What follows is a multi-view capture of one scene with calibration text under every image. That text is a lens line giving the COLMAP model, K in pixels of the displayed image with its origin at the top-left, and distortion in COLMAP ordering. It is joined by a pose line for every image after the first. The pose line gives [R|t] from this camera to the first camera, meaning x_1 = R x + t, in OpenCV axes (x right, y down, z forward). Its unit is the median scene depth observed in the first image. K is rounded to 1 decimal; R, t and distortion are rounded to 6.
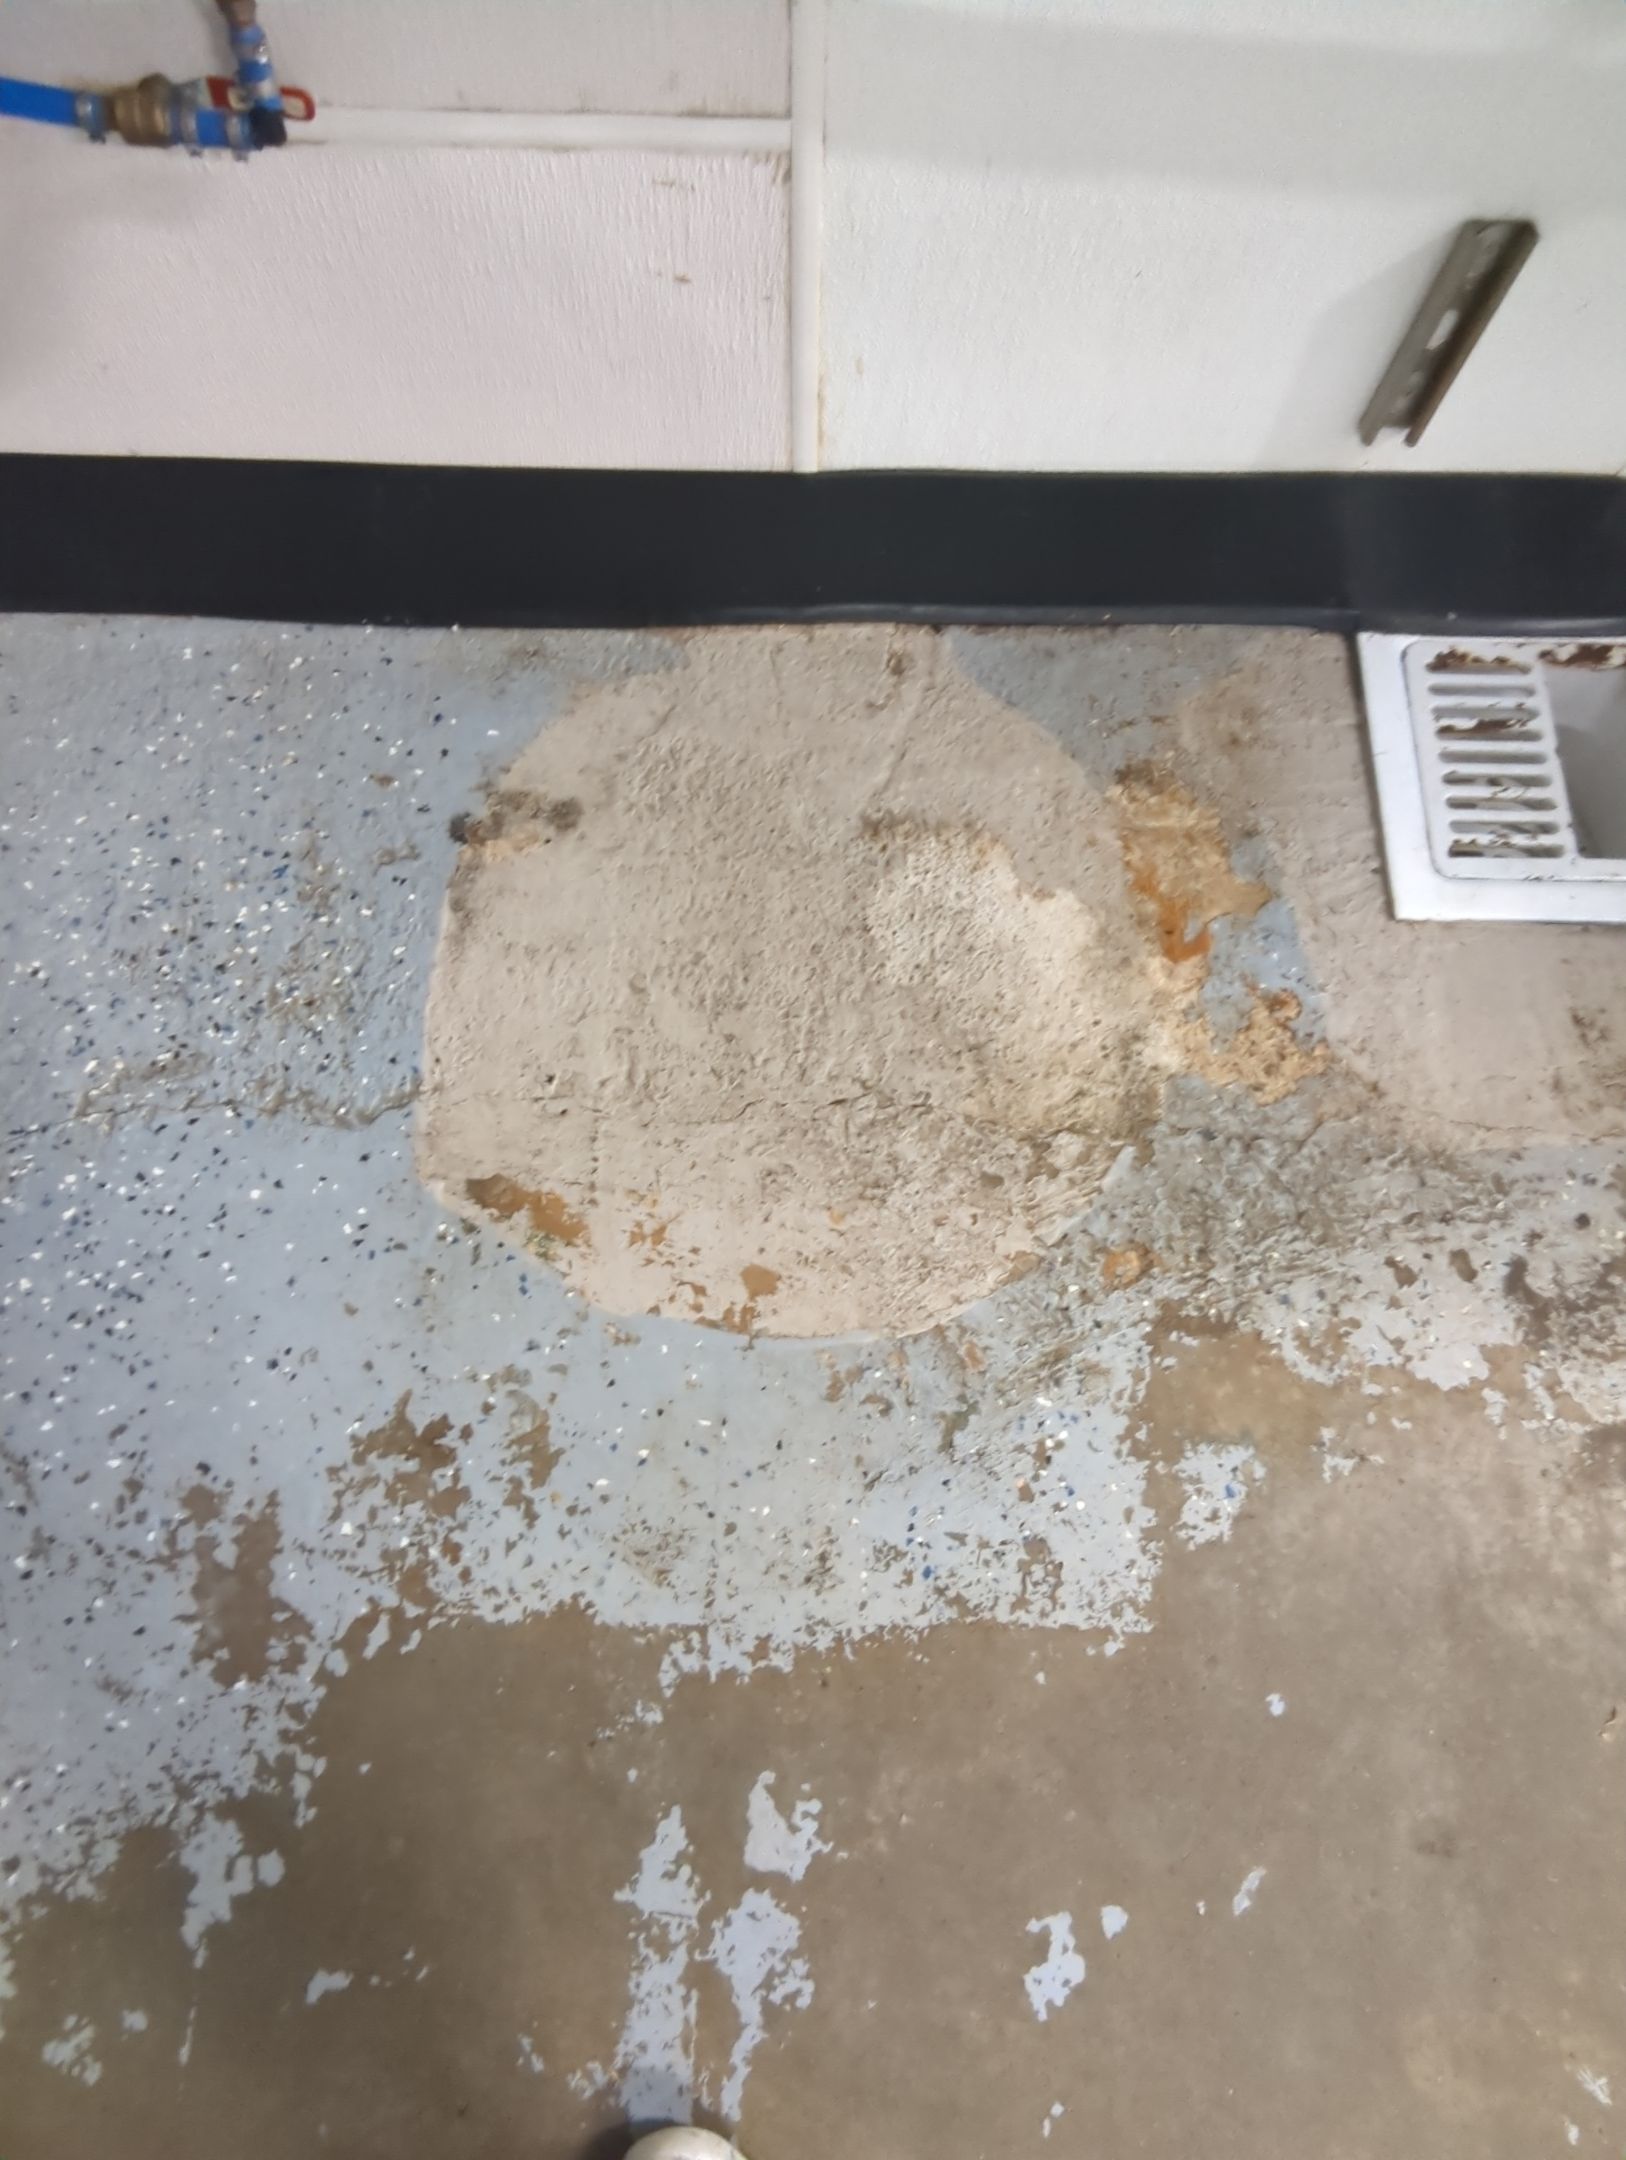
lens RADIAL K [[1167.8, 0, 803.8], [0, 1167.8, 1089.9], [0, 0, 1]] dist [0.006926, 0.000156]
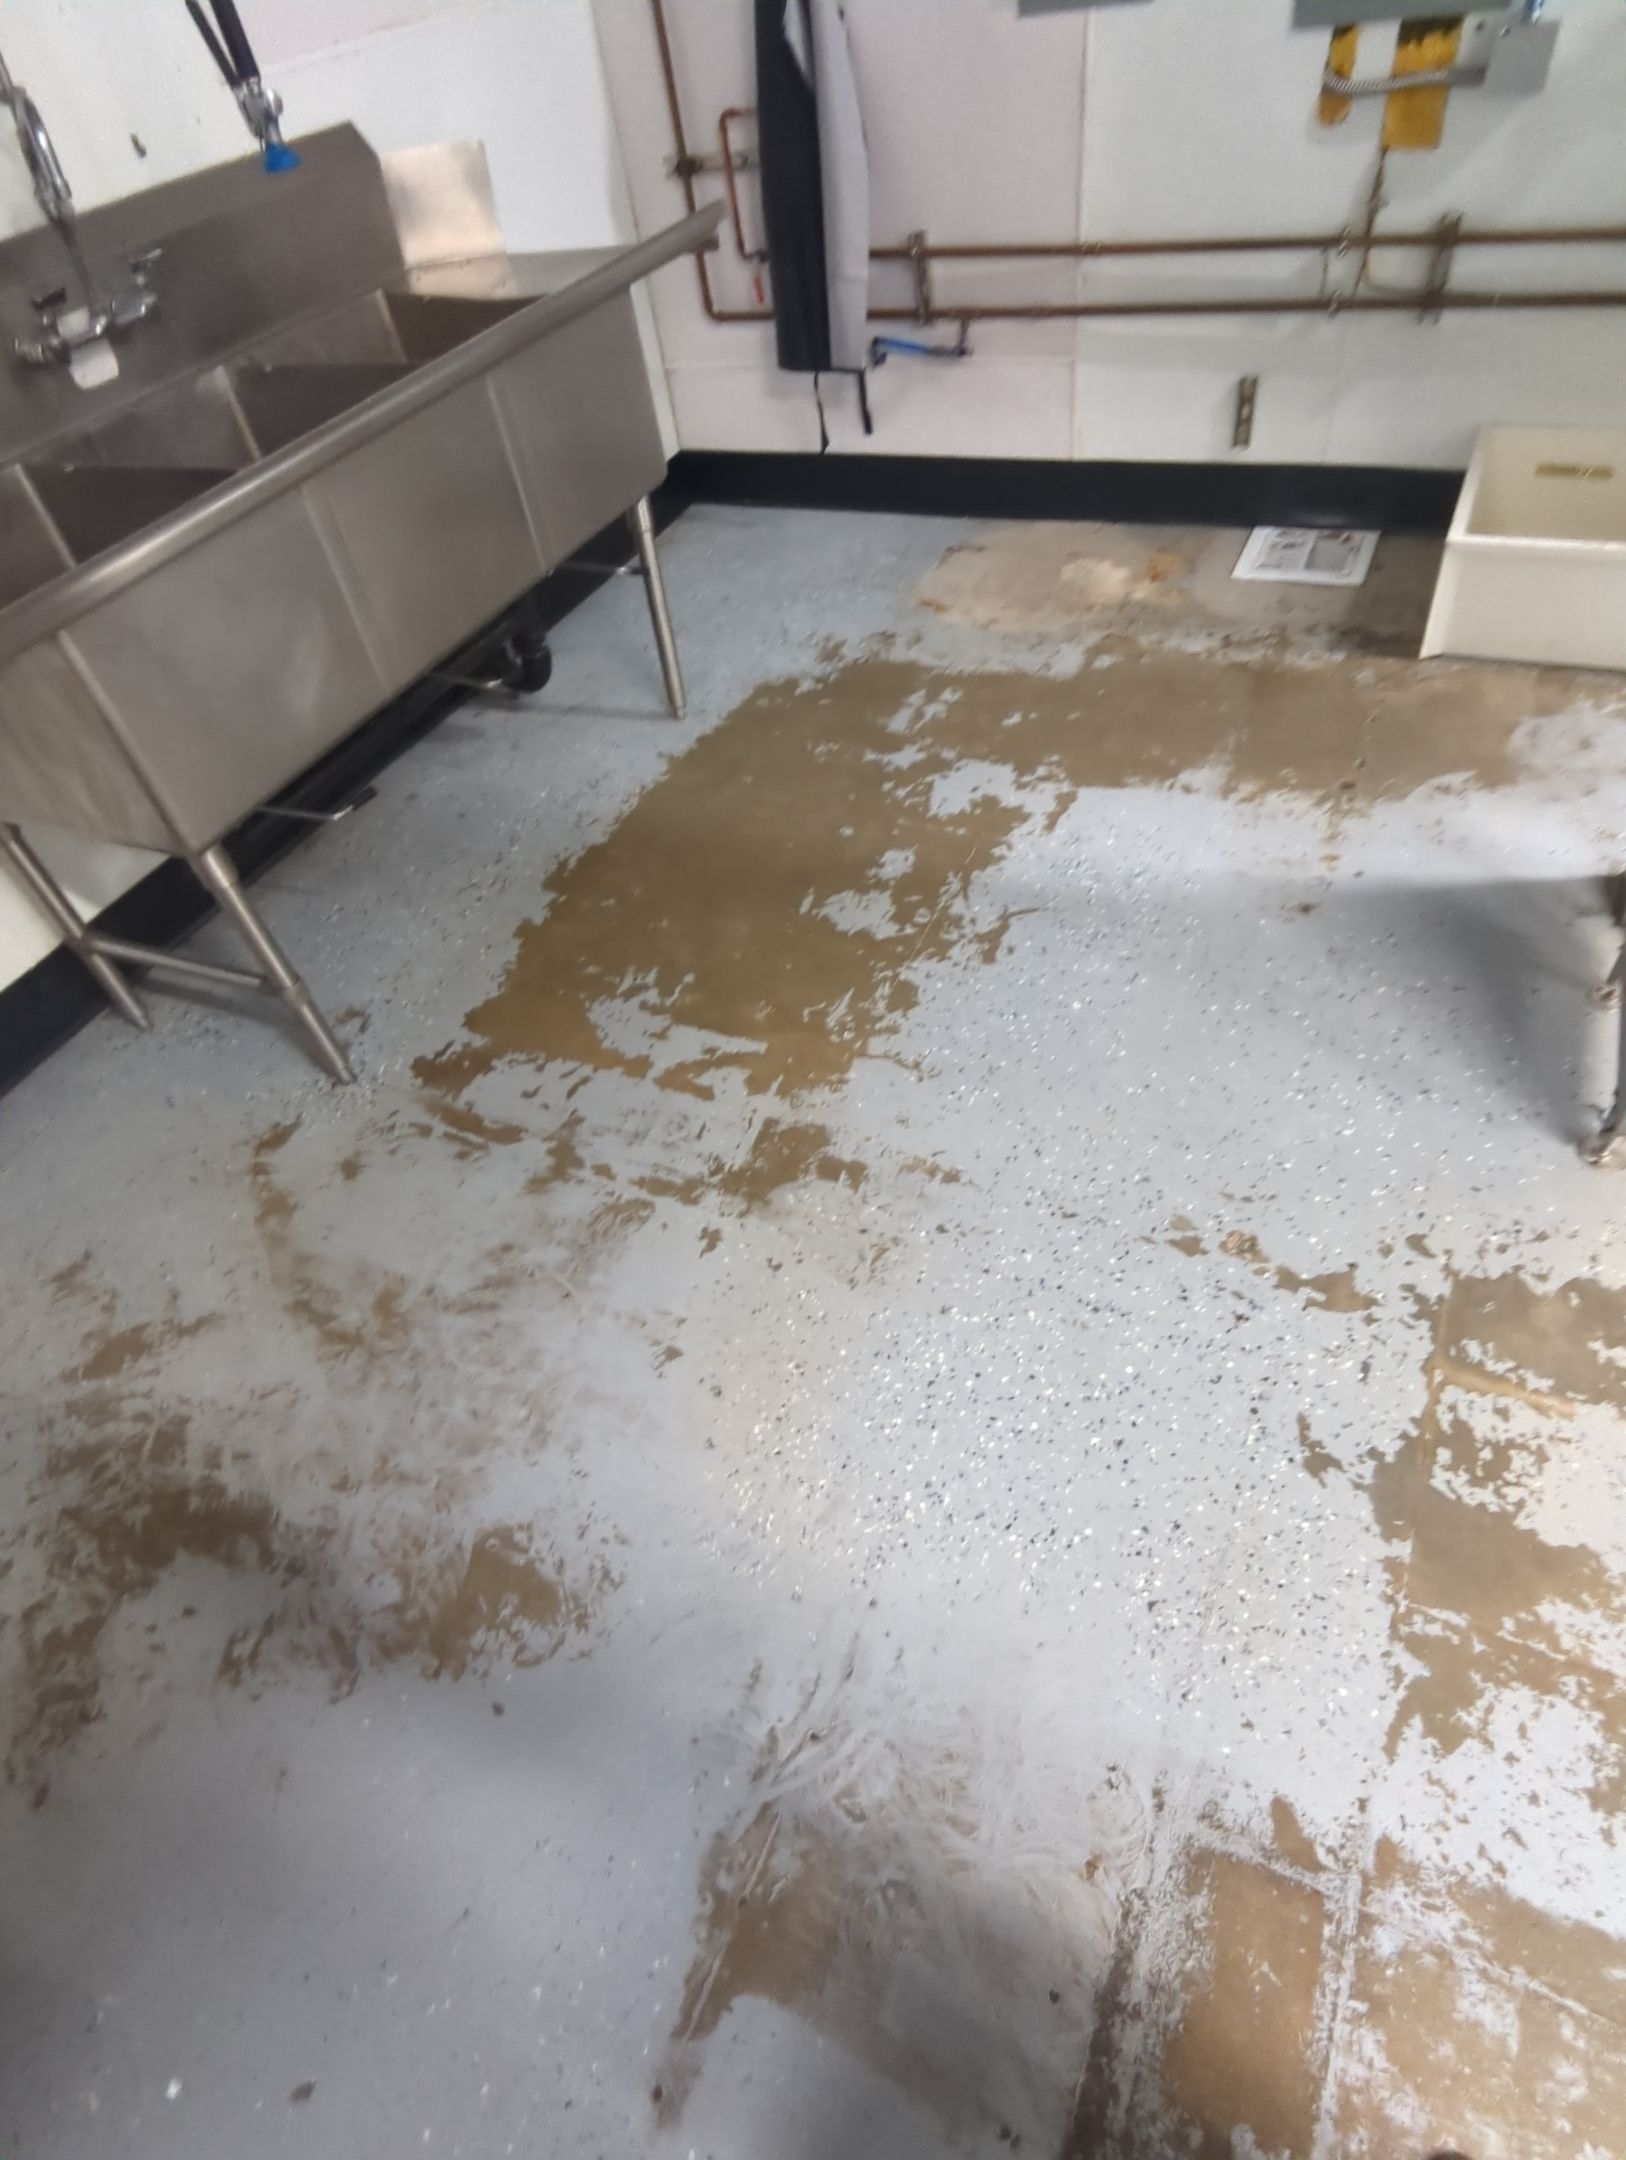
lens RADIAL K [[1167.8, 0, 812.2], [0, 1167.8, 1073.1], [0, 0, 1]] dist [0.006926, 0.000156]
pose [[0.898893, 0.208083, -0.385606, 1.117558], [-0.350584, 0.869444, -0.348078, 2.782263], [0.262834, 0.448072, 0.854488, -1.504448]]
